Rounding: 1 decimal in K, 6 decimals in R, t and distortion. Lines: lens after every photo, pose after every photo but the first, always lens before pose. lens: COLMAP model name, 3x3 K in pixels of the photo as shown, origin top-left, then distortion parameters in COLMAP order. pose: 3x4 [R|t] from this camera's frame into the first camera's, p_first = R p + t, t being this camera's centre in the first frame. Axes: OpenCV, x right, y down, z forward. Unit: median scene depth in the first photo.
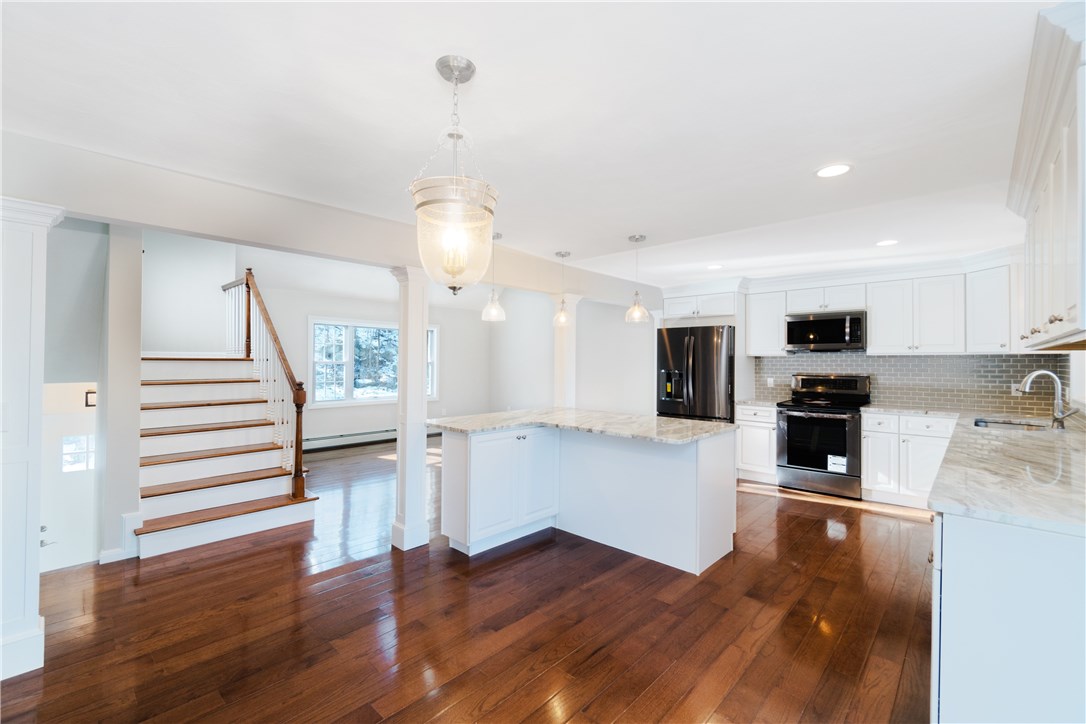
lens RADIAL K [[464.9, 0, 542.4], [0, 464.9, 359.3], [0, 0, 1]] dist [-0.002135, 0.001583]
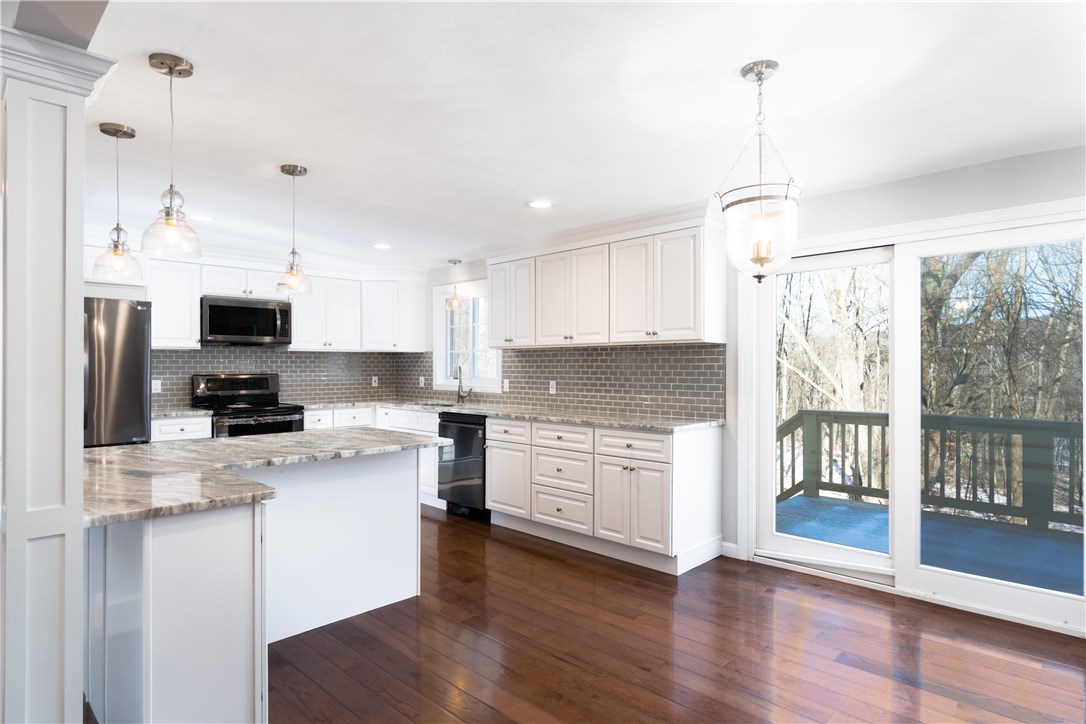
lens RADIAL K [[598.1, 0, 540.5], [0, 598.1, 369.3], [0, 0, 1]] dist [-0.004339, -0.000278]
pose [[0.015091, -0.009890, 0.999837, -0.505230], [-0.007206, 0.999924, 0.010000, 0.013063], [-0.999860, -0.007355, 0.015019, 0.476185]]
